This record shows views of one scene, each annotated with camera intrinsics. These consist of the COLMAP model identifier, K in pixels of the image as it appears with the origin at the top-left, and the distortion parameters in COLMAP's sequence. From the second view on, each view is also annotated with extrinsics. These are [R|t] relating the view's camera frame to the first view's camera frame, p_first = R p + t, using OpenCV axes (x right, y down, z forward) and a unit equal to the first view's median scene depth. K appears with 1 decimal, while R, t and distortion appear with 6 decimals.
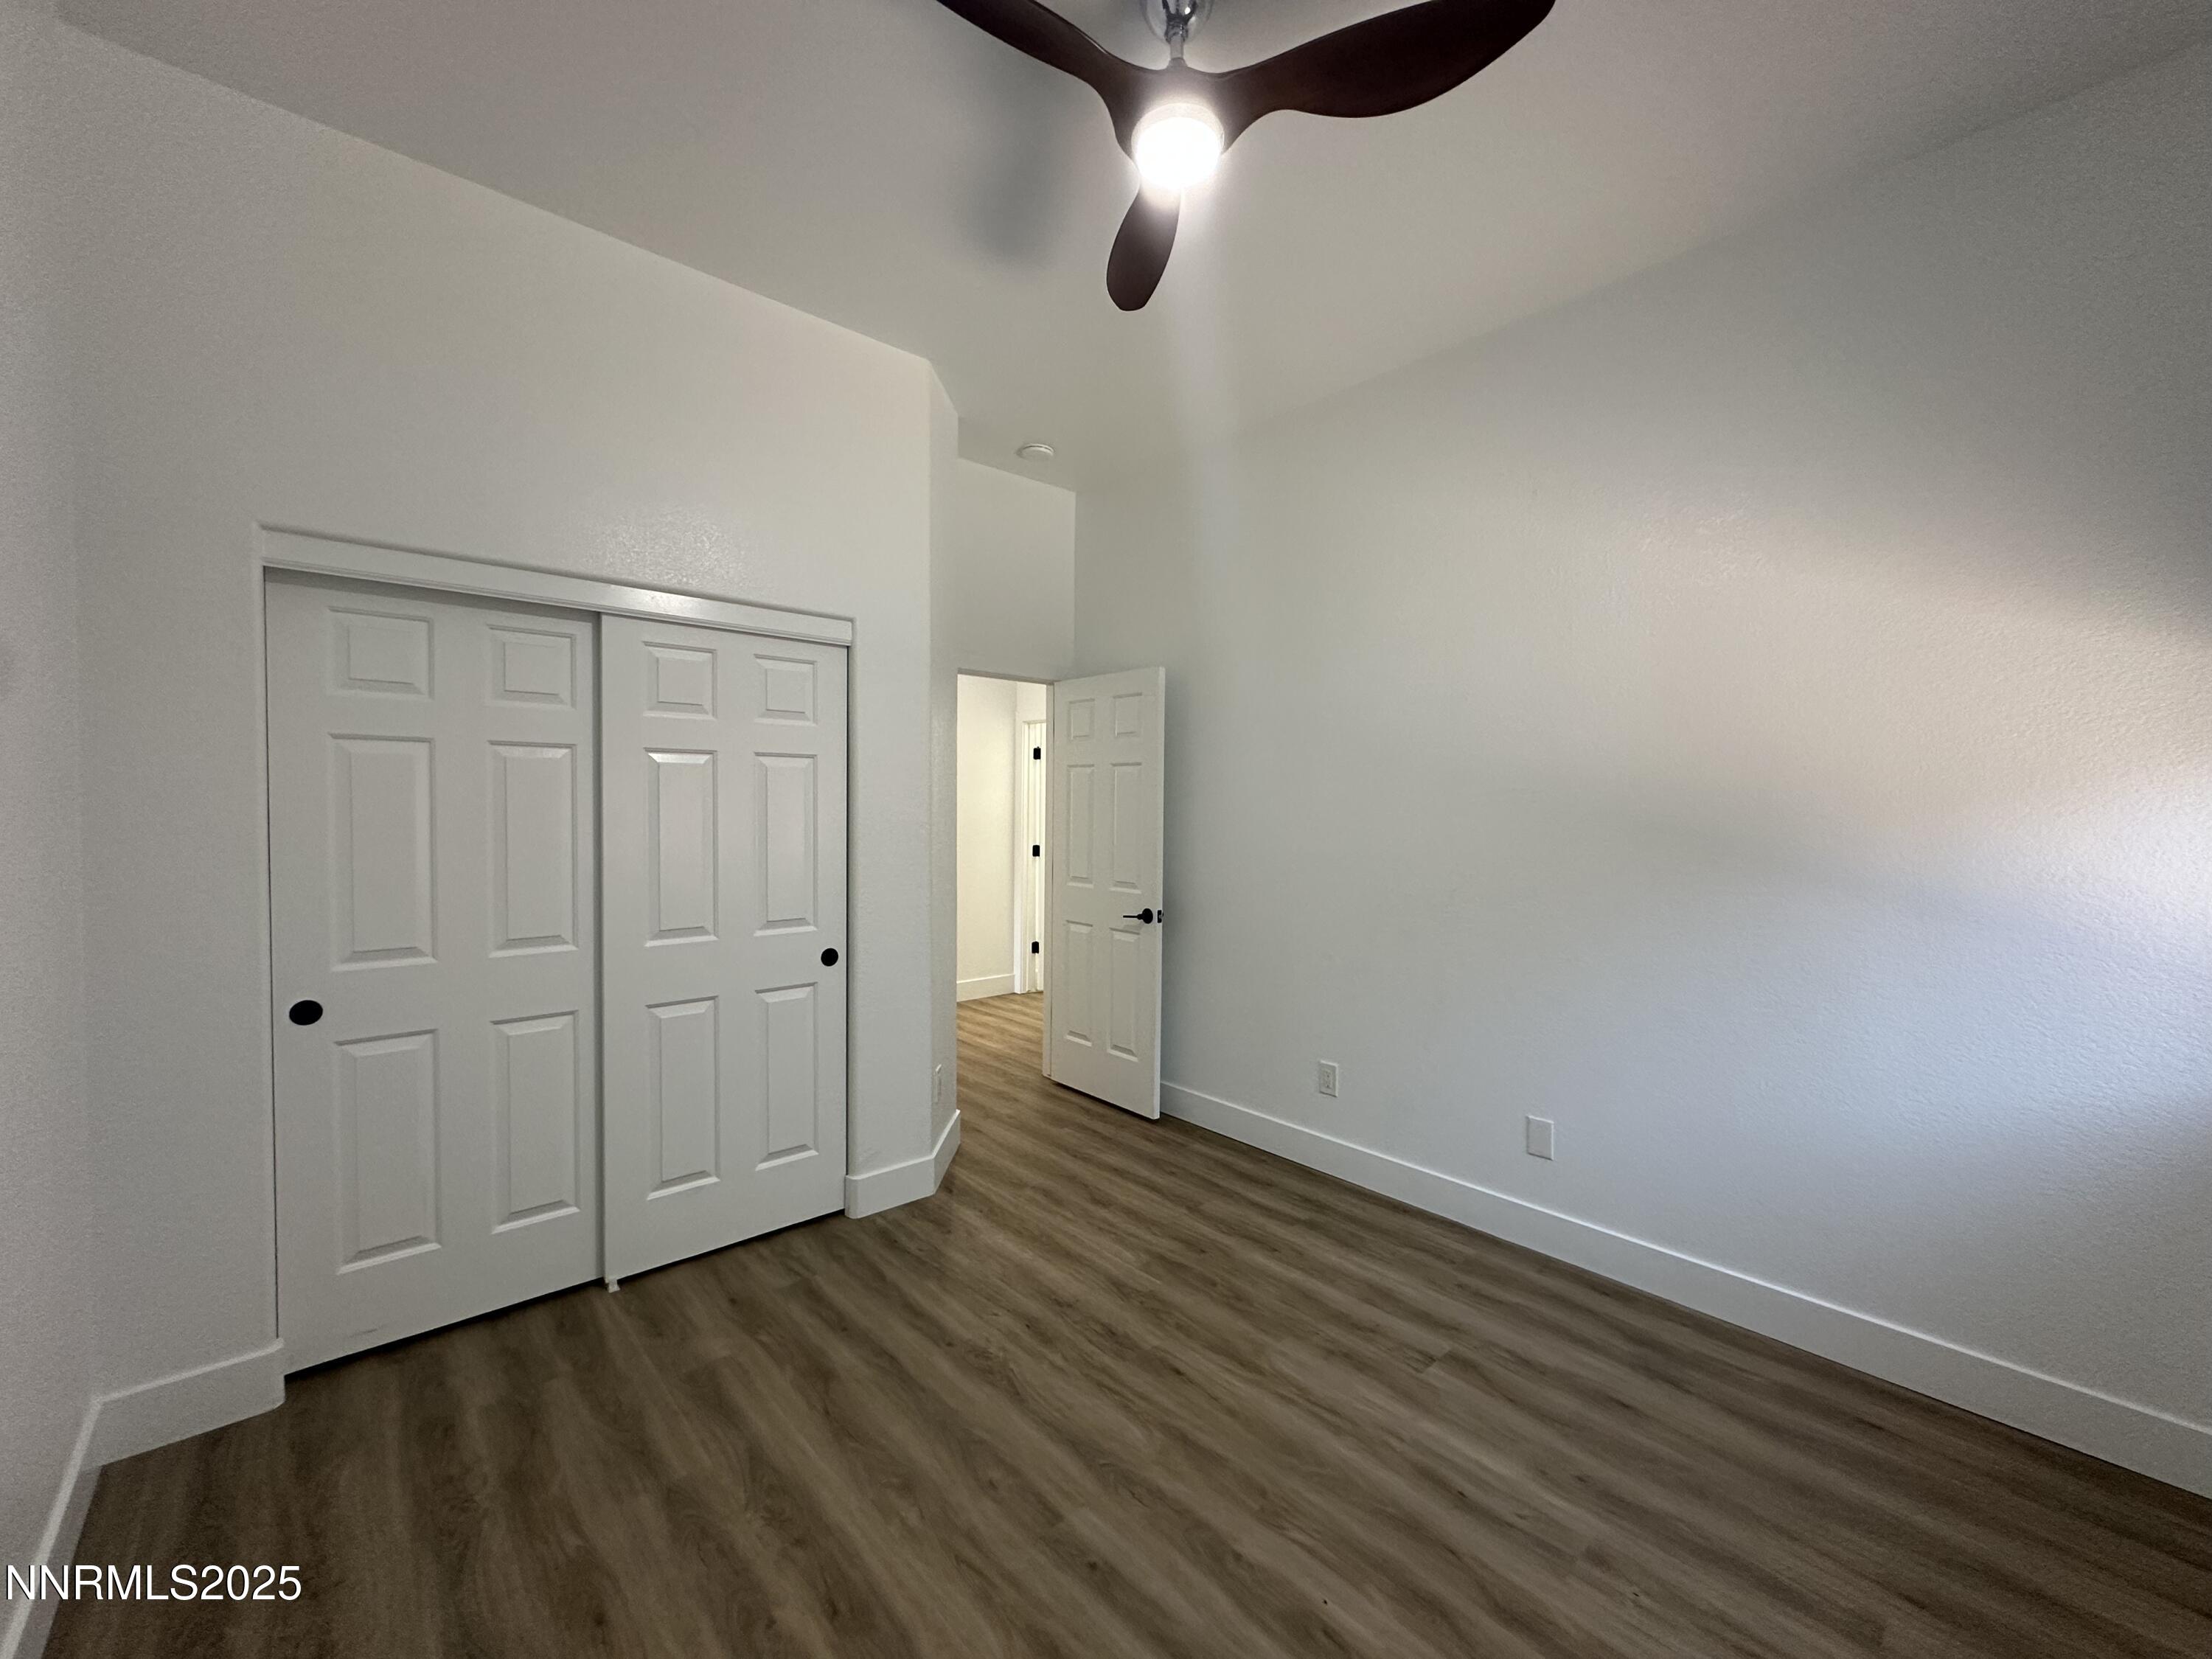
lens RADIAL K [[883.4, 0, 1105.9], [0, 883.4, 825.8], [0, 0, 1]] dist [-0.001957, 0.000408]
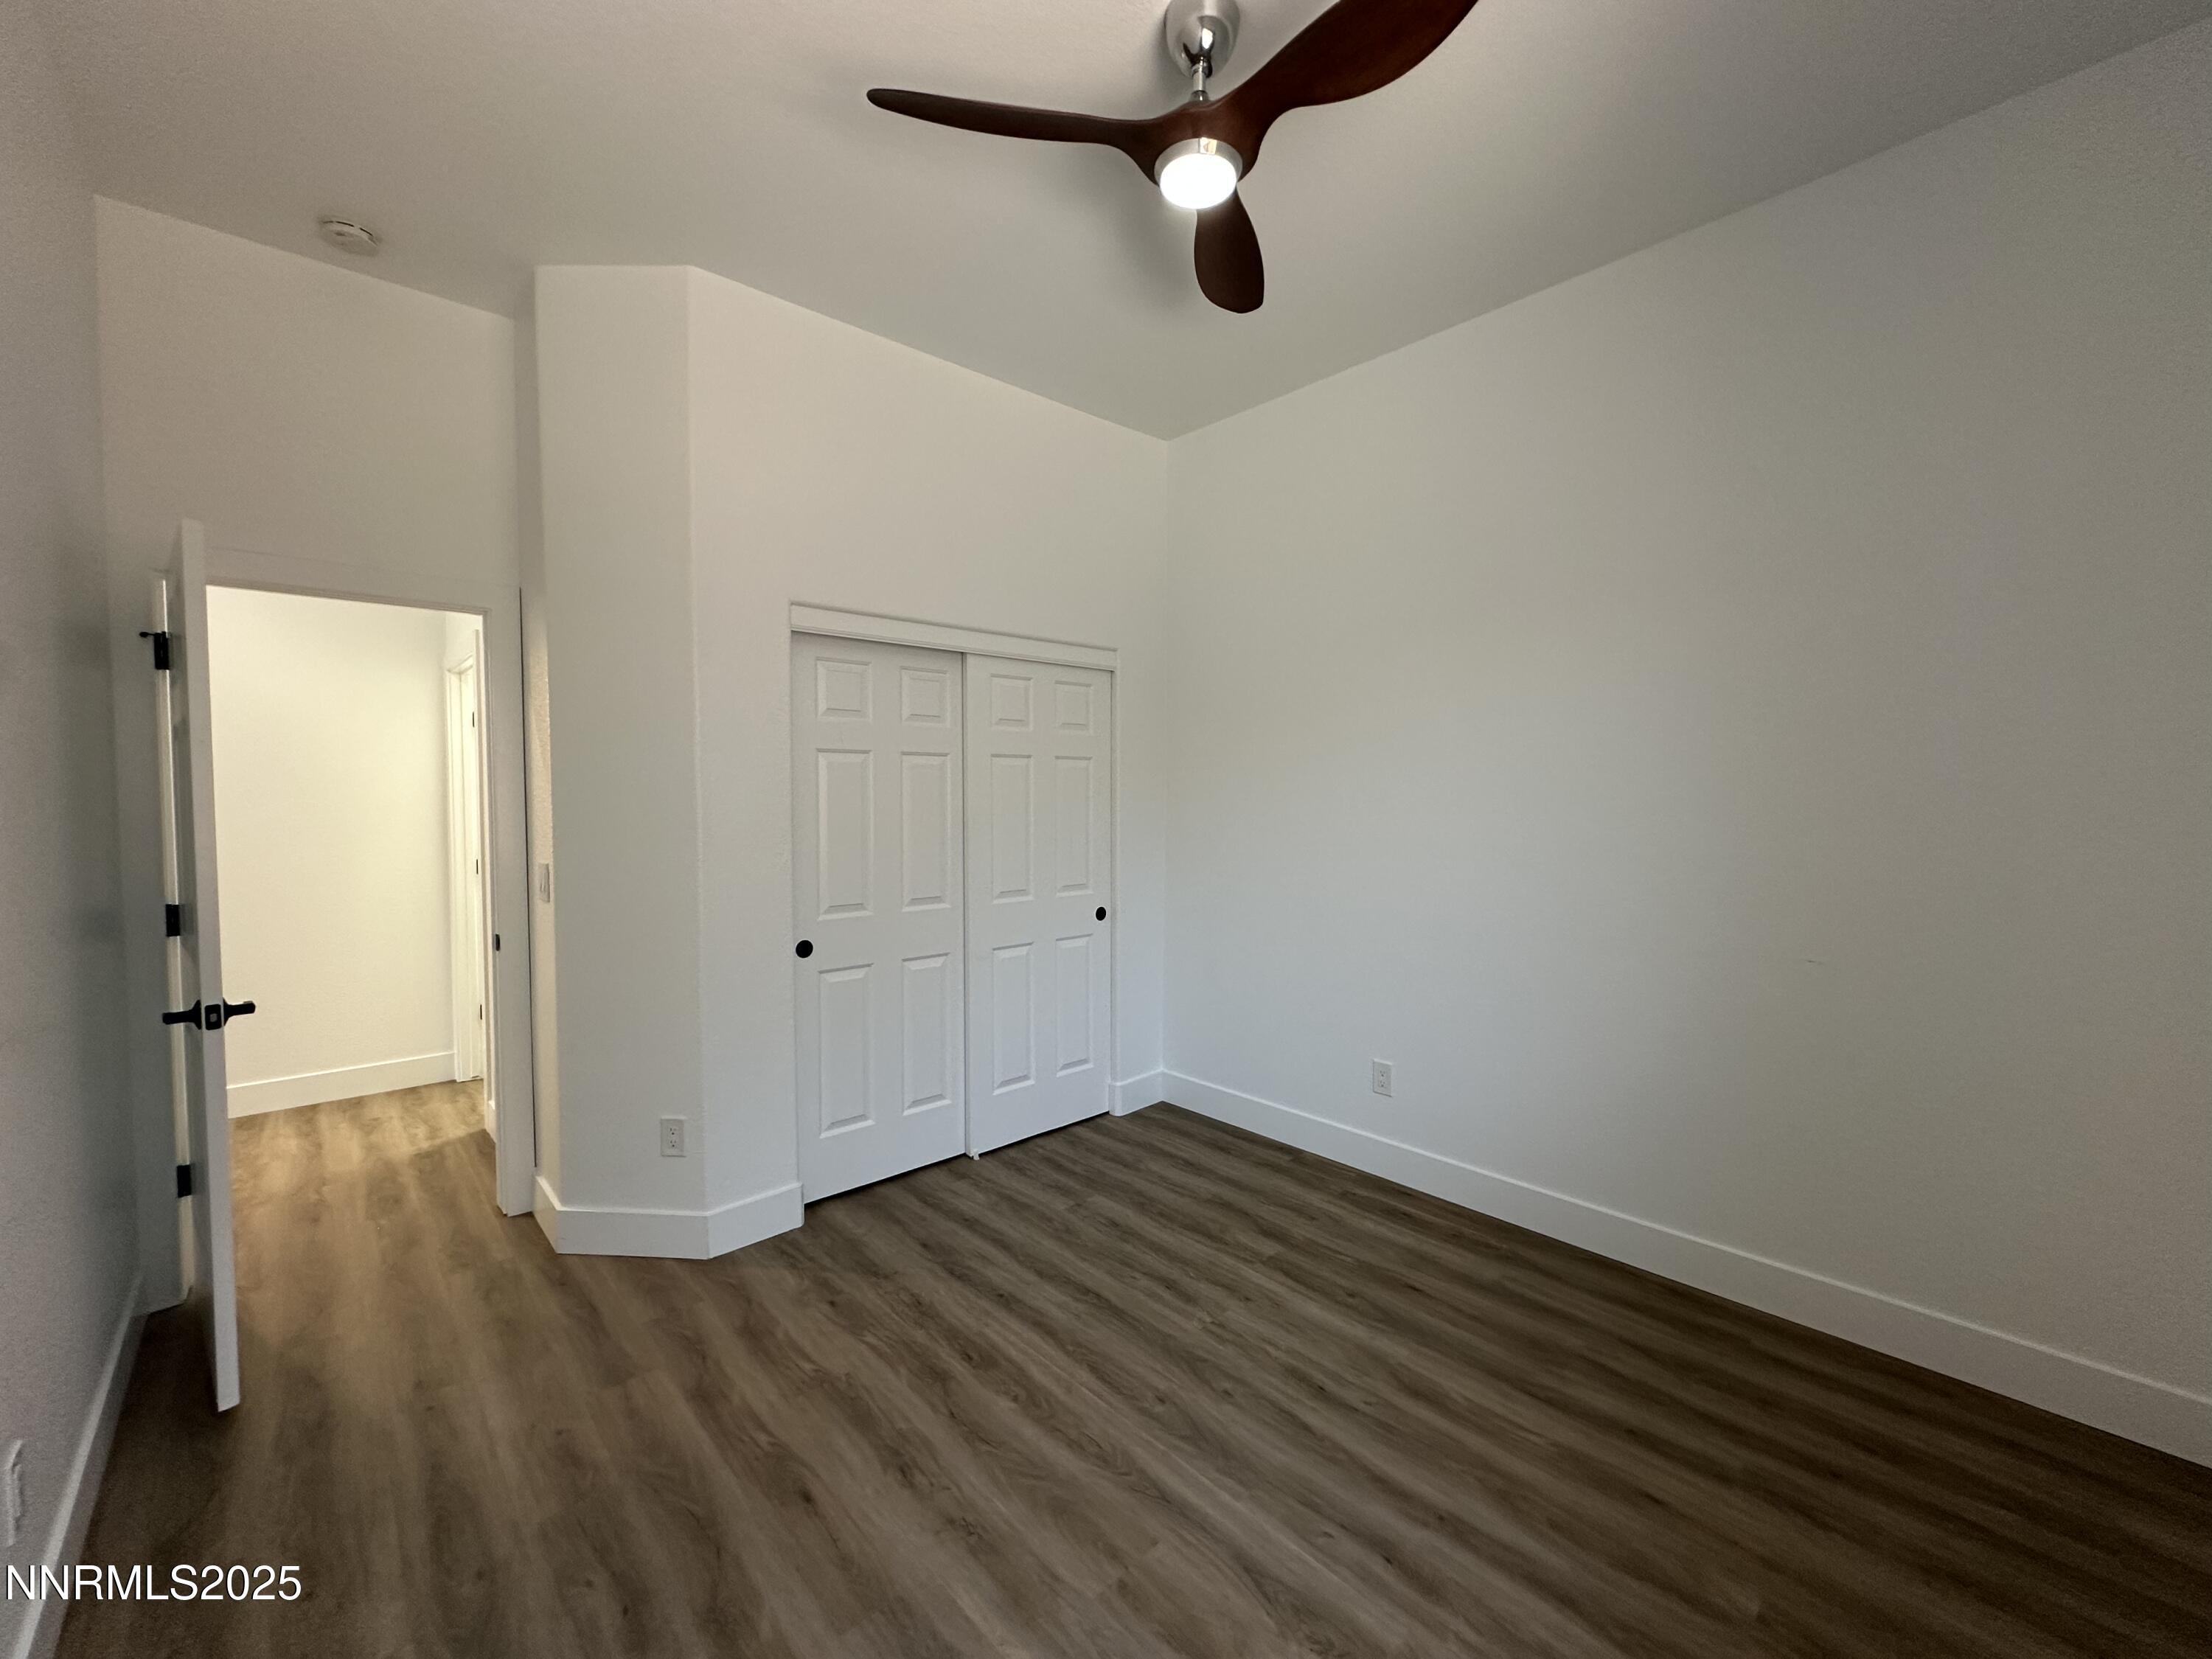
lens RADIAL K [[883.4, 0, 1105.9], [0, 883.4, 825.8], [0, 0, 1]] dist [-0.001957, 0.000408]
pose [[0.999906, -0.012628, 0.005301, -0.362129], [0.012544, 0.999798, 0.015677, 0.000947], [-0.005498, -0.015609, 0.999863, -0.328016]]
